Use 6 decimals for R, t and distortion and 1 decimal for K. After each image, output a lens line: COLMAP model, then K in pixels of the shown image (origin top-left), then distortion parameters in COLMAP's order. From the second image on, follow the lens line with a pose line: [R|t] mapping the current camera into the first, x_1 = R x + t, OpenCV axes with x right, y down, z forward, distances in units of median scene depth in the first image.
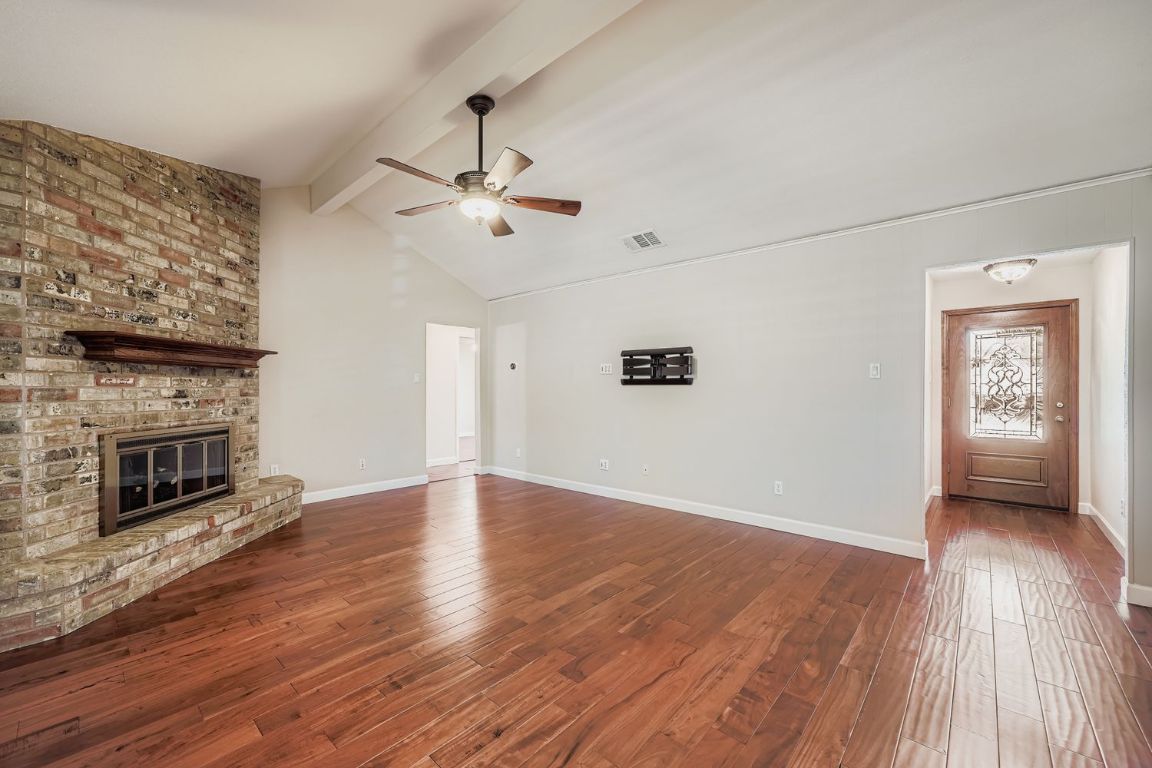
lens RADIAL K [[455.3, 0, 577.7], [0, 455.3, 388.8], [0, 0, 1]] dist [0.002020, 0.000360]
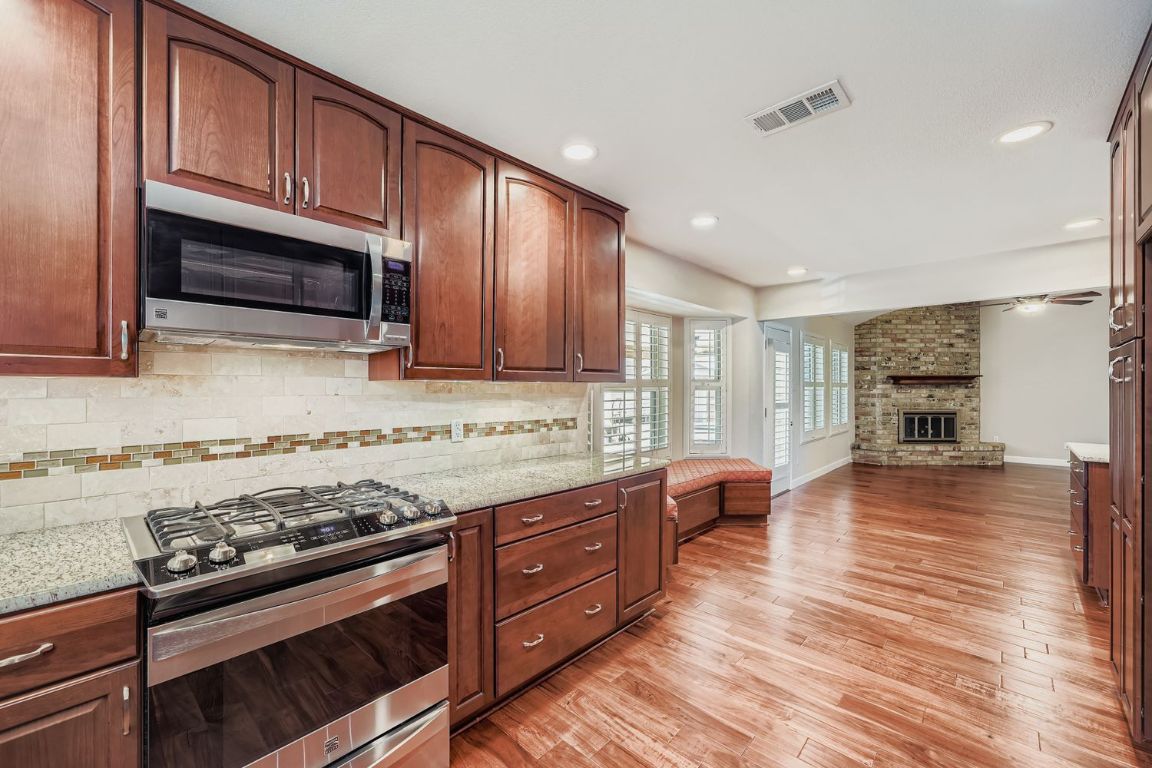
lens RADIAL K [[463.2, 0, 571.2], [0, 463.2, 384.6], [0, 0, 1]] dist [0.000394, 0.000251]
pose [[-0.026910, -0.002522, -0.999635, 1.817118], [-0.001361, 0.999996, -0.002487, -0.045175], [0.999637, 0.001294, -0.026913, -0.939213]]
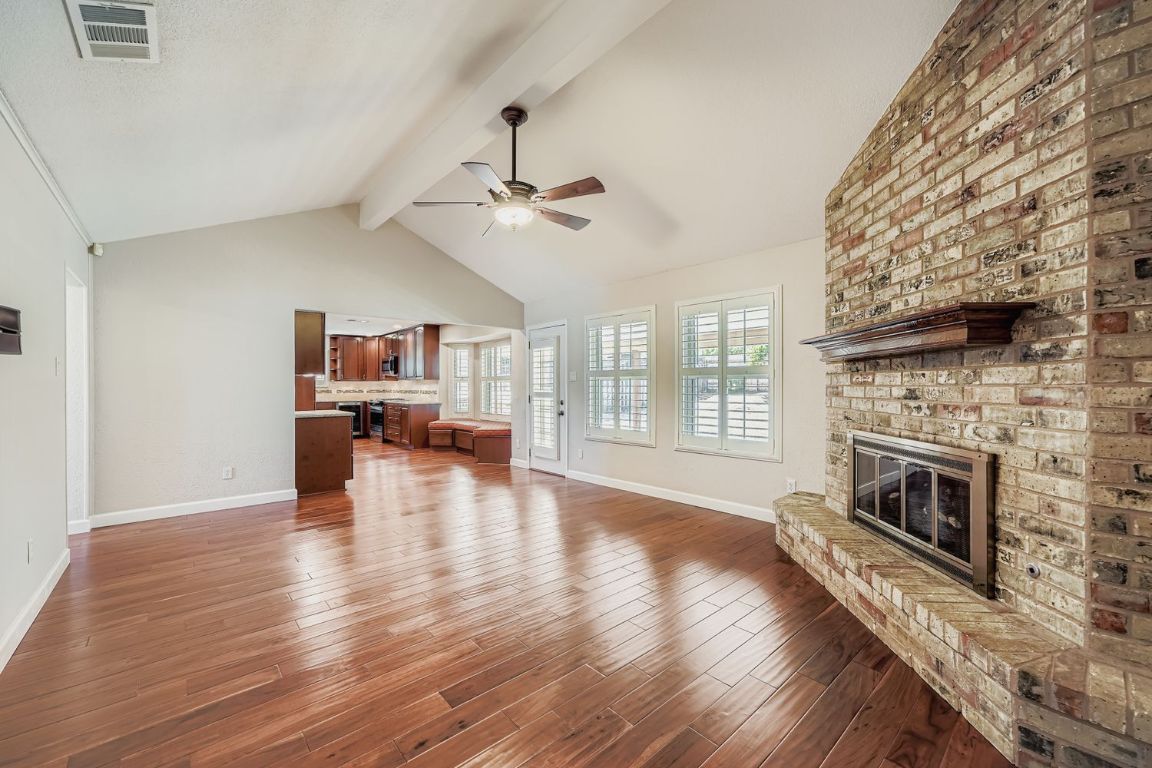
lens RADIAL K [[455.3, 0, 577.7], [0, 455.3, 388.8], [0, 0, 1]] dist [0.002020, 0.000360]
pose [[-0.993276, -0.001217, 0.115764, -0.459927], [-0.000270, 0.999966, 0.008200, -0.003582], [-0.115770, 0.008114, -0.993243, 1.945055]]
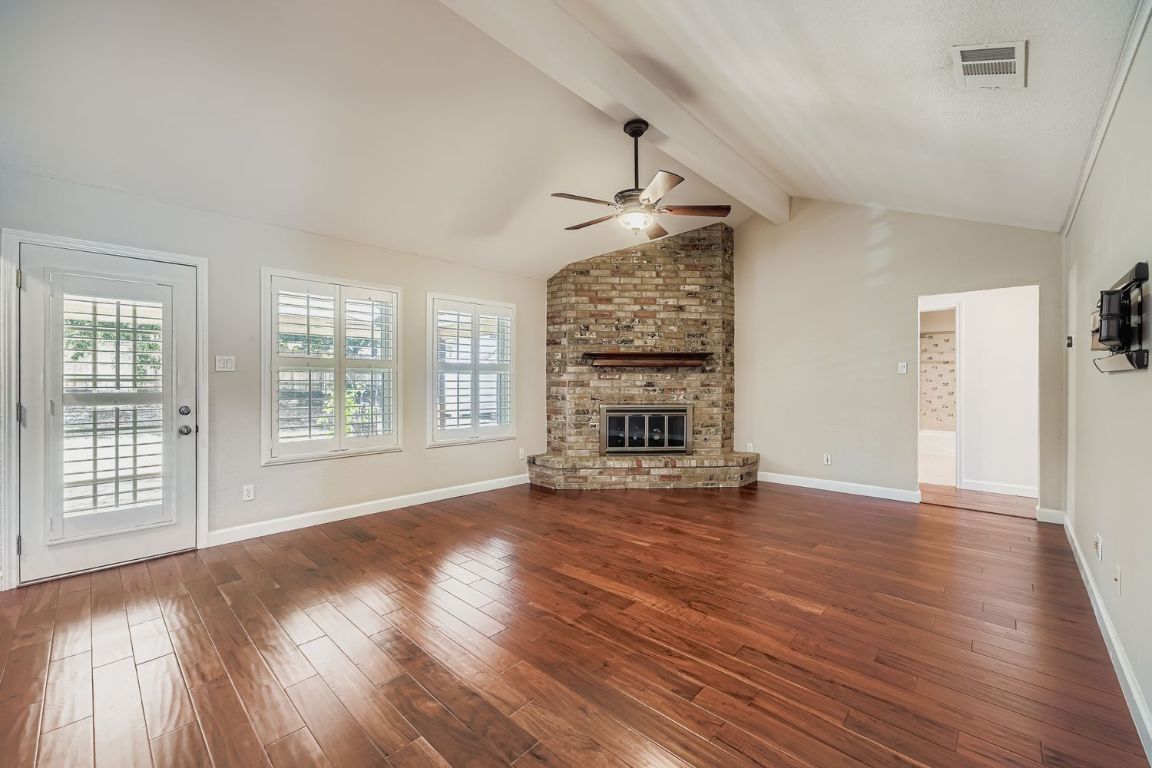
lens RADIAL K [[474.9, 0, 576.0], [0, 474.9, 384.0], [0, 0, 1]] dist [-0.140479, 0.000146]
pose [[-0.014890, 0.002559, -0.999886, 0.894847], [-0.001822, 0.999995, 0.002586, 0.007058], [0.999887, 0.001860, -0.014885, 0.829570]]
